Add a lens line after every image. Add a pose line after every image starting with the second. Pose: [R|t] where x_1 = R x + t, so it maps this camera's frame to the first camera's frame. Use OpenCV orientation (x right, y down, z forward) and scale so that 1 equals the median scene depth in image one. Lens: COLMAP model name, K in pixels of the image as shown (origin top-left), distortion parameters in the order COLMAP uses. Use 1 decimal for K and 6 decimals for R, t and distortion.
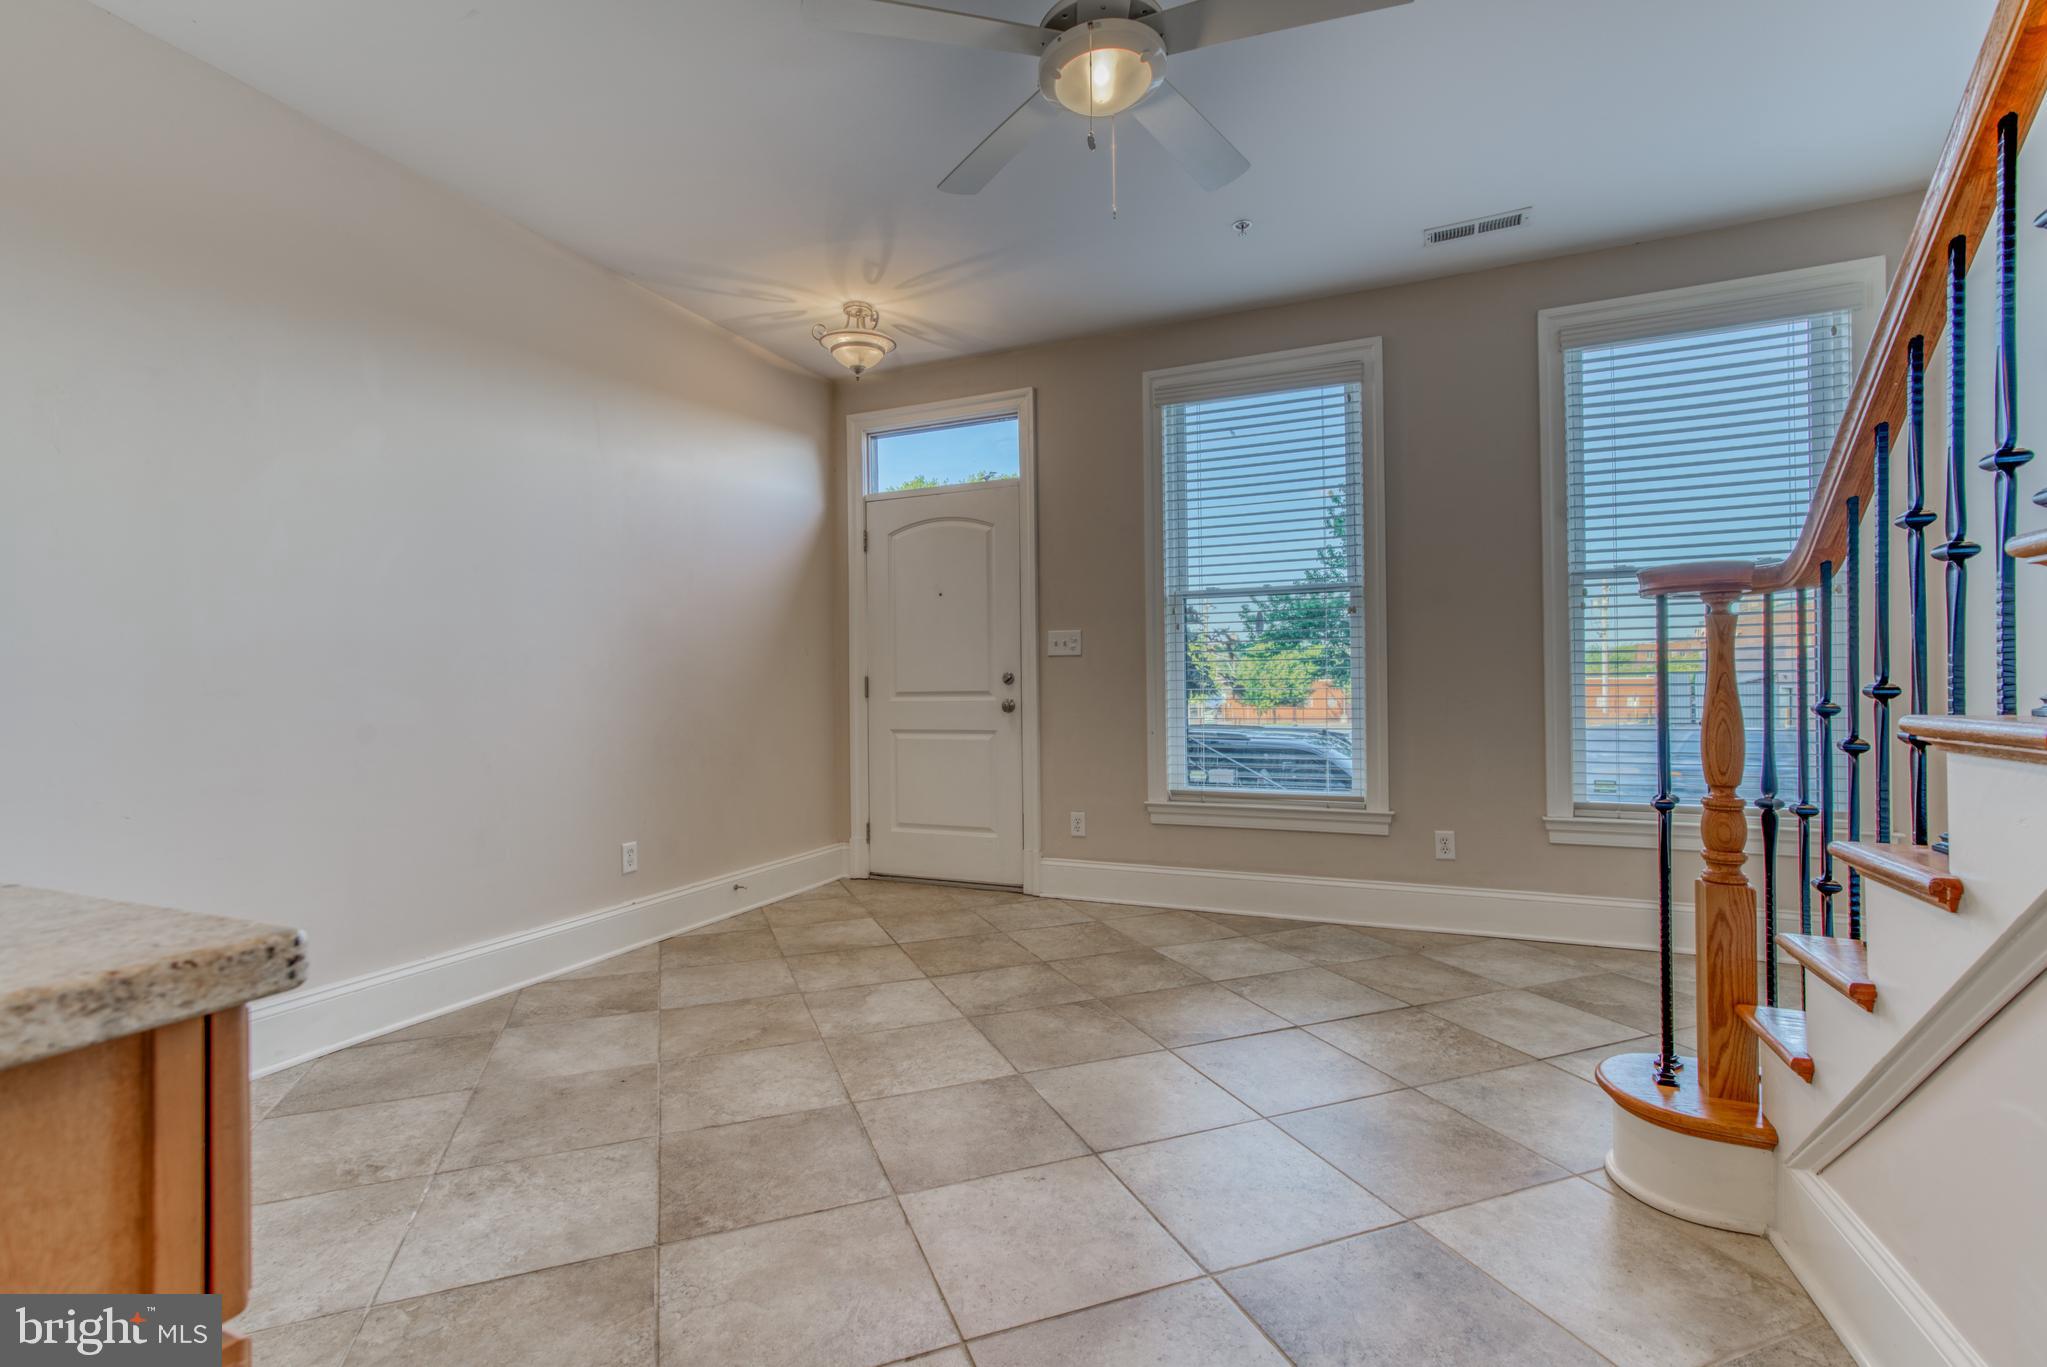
lens RADIAL K [[922.7, 0, 1013.1], [0, 922.7, 678.8], [0, 0, 1]] dist [-0.016187, 0.013919]
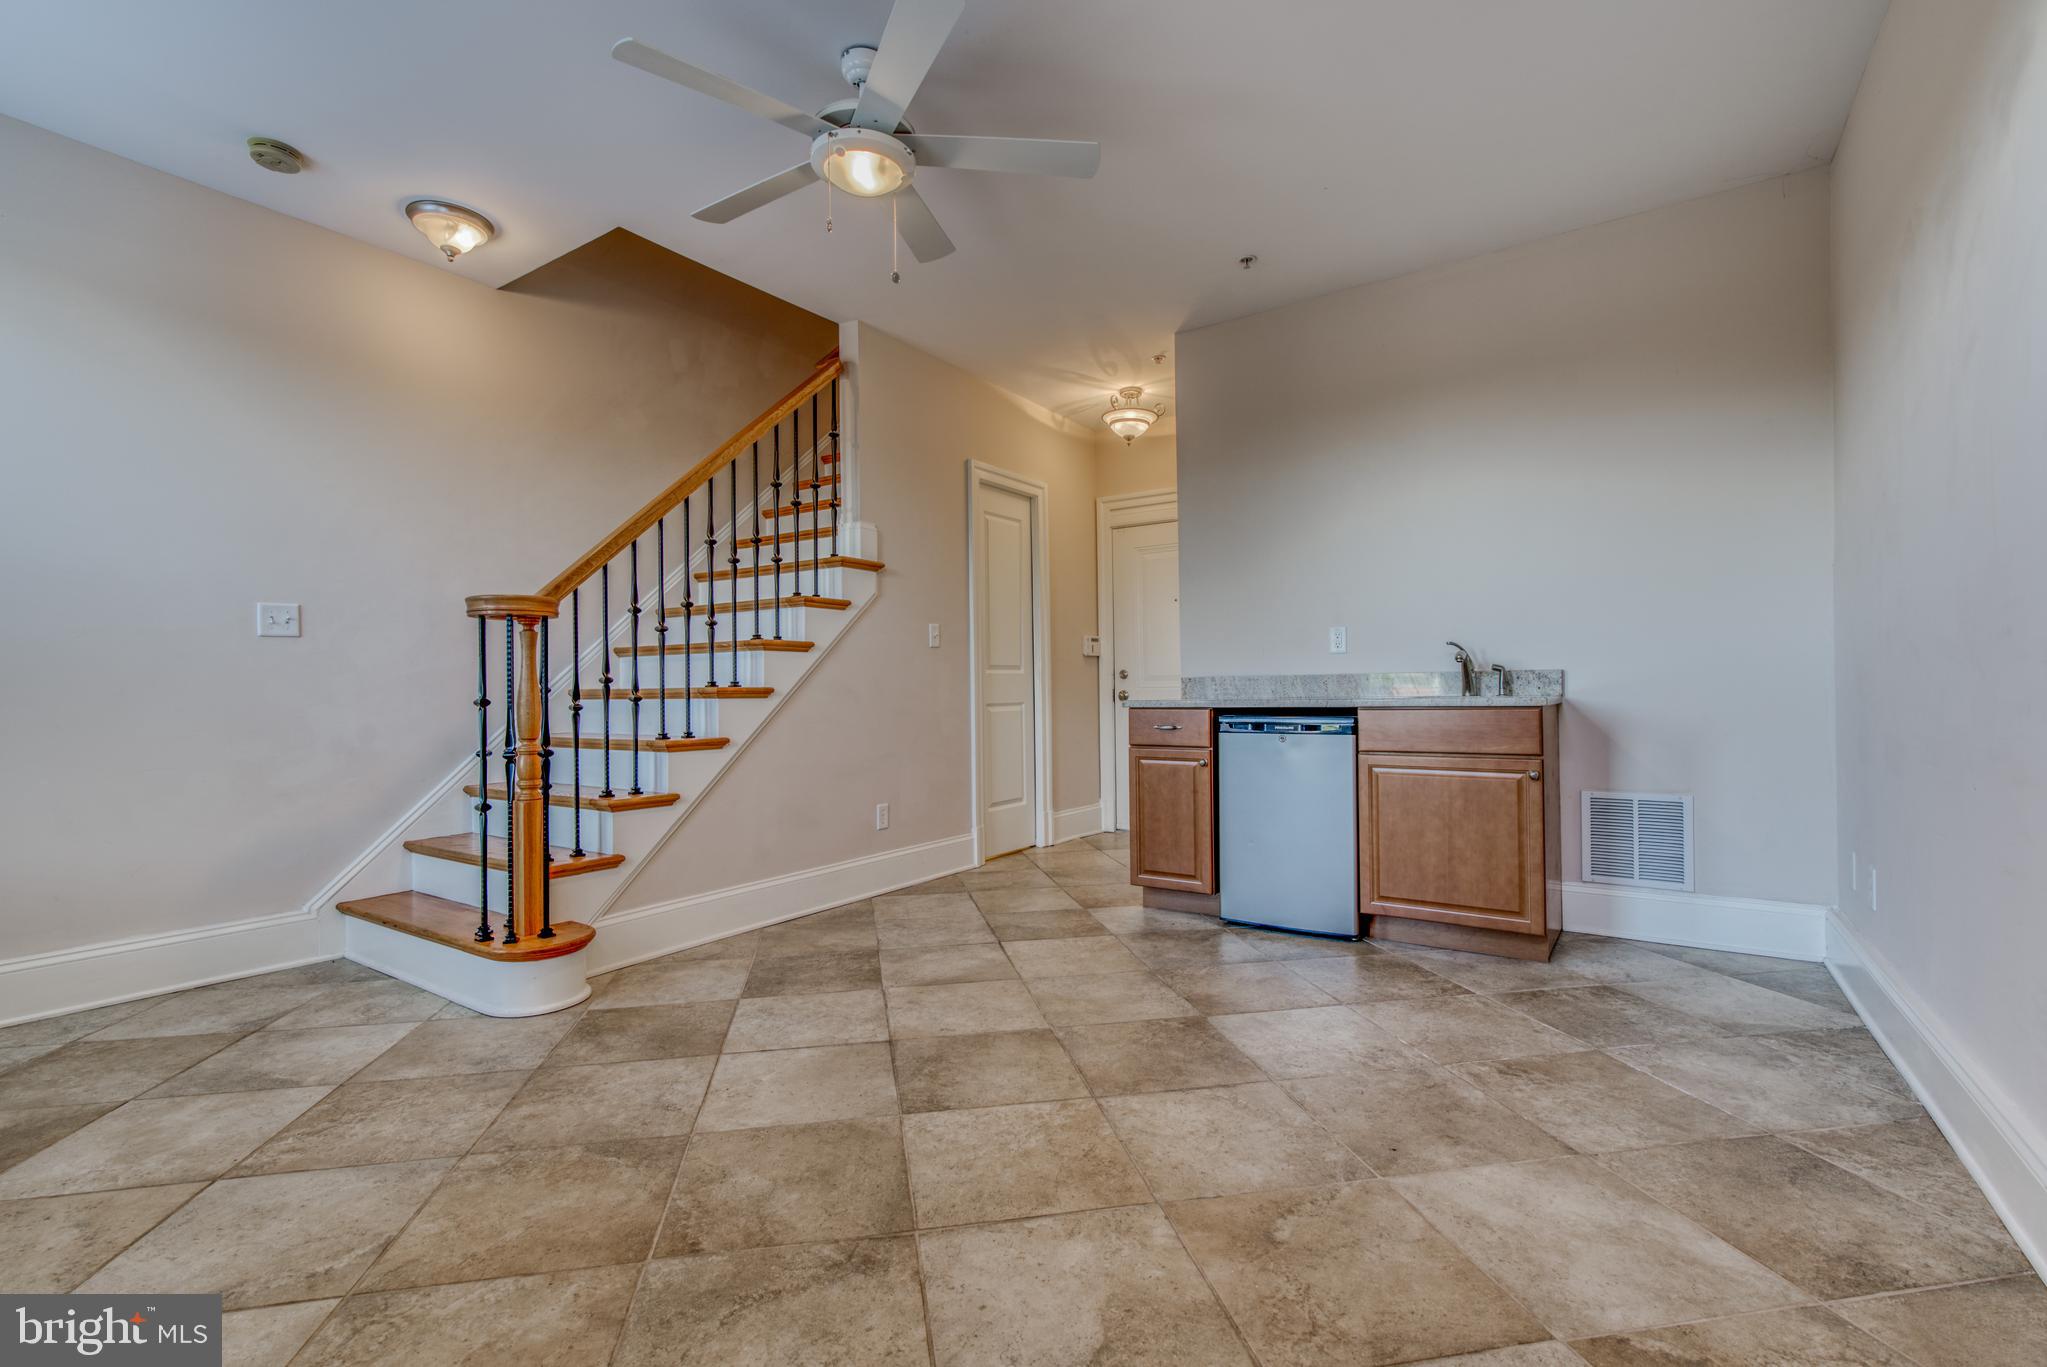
lens RADIAL K [[922.7, 0, 1014.2], [0, 922.7, 689.5], [0, 0, 1]] dist [-0.016187, 0.013919]
pose [[-0.982672, 0.023017, 0.183916, -0.252294], [0.020483, 0.999667, -0.015663, 0.053021], [-0.184216, -0.011624, -0.982817, 1.766782]]
